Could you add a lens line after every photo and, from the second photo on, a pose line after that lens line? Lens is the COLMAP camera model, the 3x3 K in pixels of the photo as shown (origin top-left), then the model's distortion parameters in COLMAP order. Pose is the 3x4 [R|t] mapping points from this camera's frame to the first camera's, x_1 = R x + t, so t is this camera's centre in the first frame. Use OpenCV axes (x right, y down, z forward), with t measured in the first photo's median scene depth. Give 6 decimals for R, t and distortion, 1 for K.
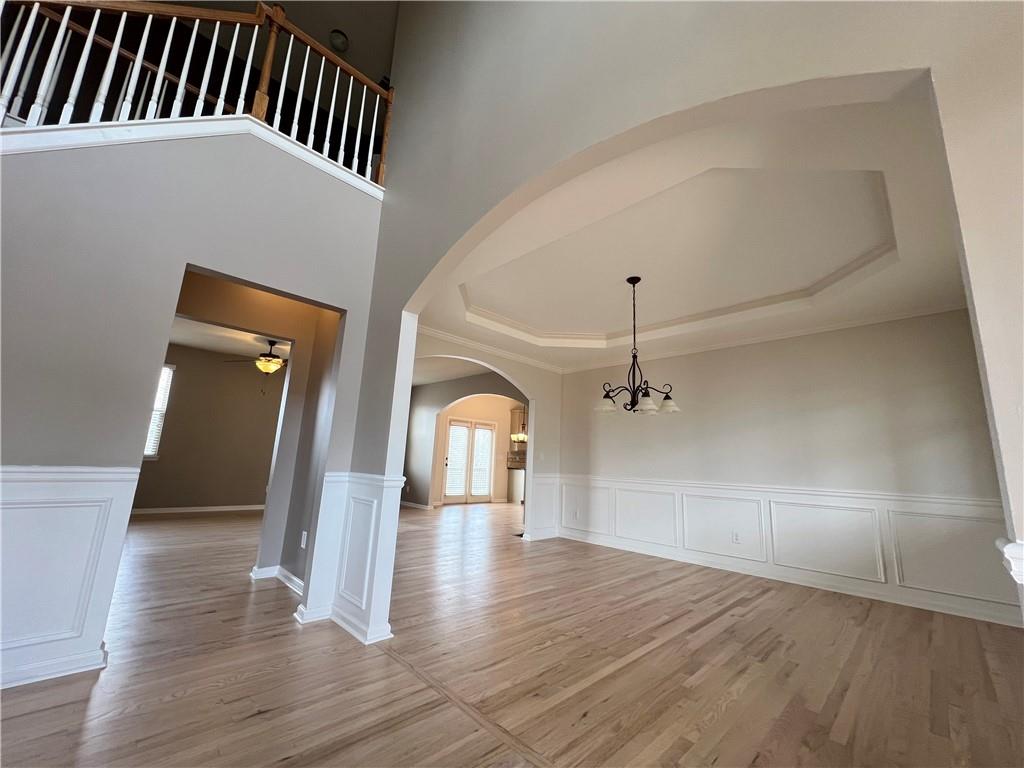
lens RADIAL K [[408.7, 0, 511.6], [0, 408.7, 380.8], [0, 0, 1]] dist [-0.000712, 0.000075]
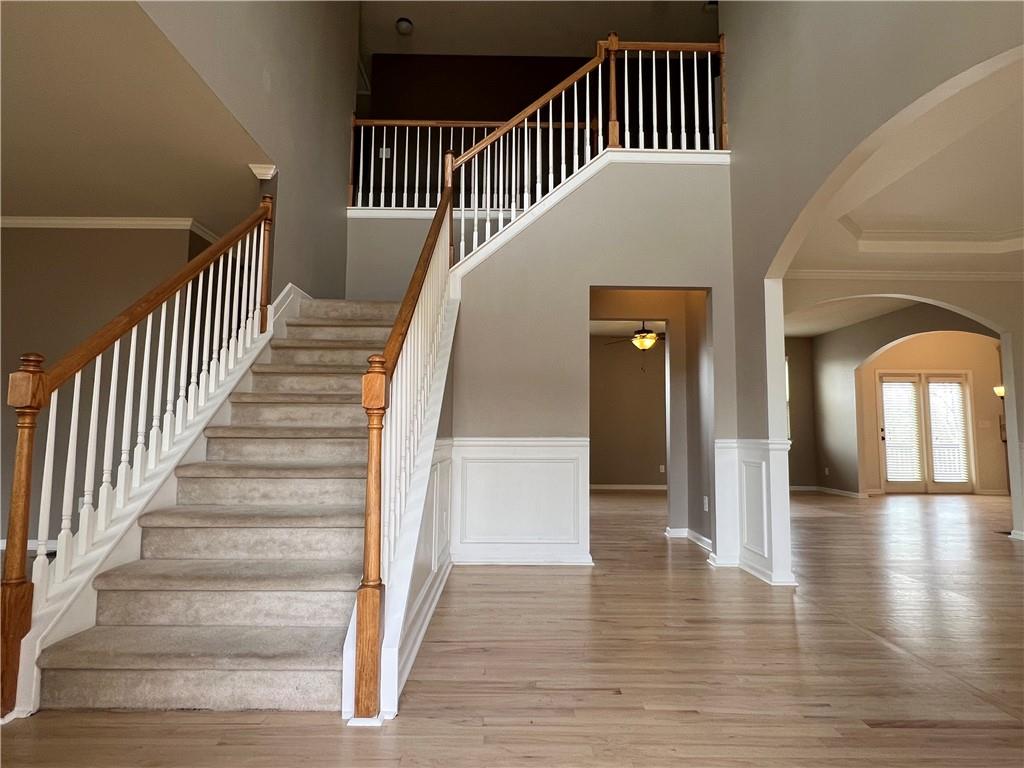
lens RADIAL K [[566.0, 0, 509.9], [0, 566.0, 382.5], [0, 0, 1]] dist [0.000856, -0.001450]
pose [[0.718124, -0.101010, -0.688545, 0.131134], [0.160308, 0.986812, 0.022428, -0.031365], [0.677200, -0.126486, 0.724846, -0.284067]]
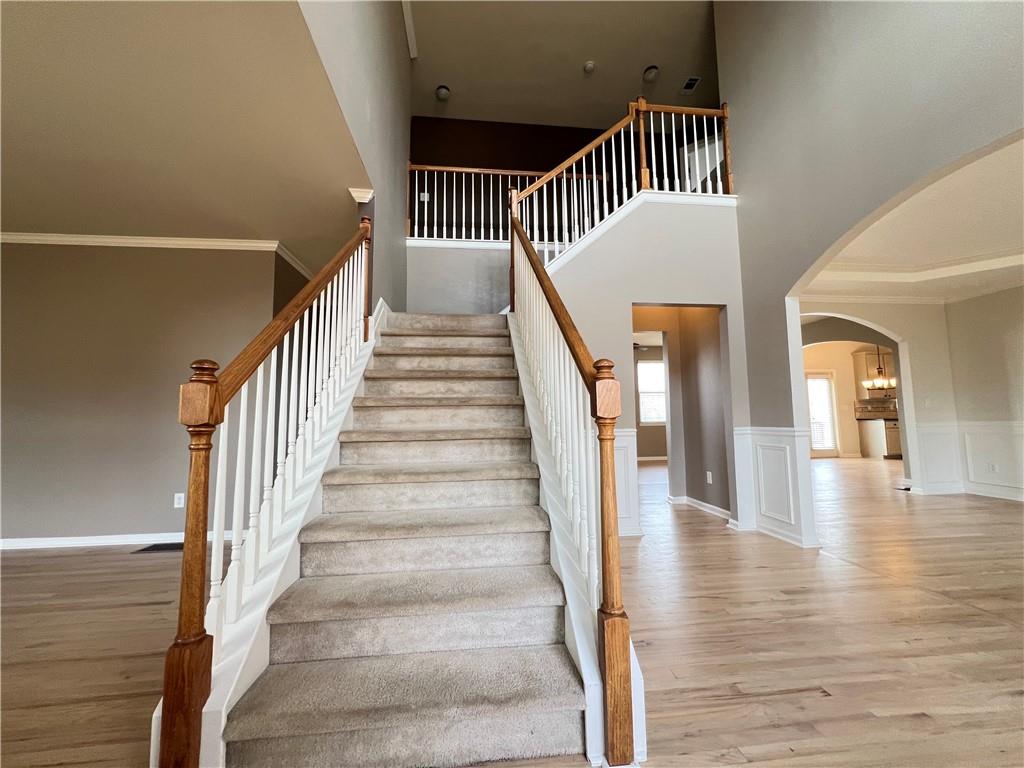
lens RADIAL K [[408.7, 0, 510.2], [0, 408.7, 380.6], [0, 0, 1]] dist [-0.000712, 0.000075]
pose [[0.783004, -0.111240, -0.611989, -0.113154], [0.169401, 0.984825, 0.037729, -0.065808], [0.598505, -0.133213, 0.789966, -0.306748]]
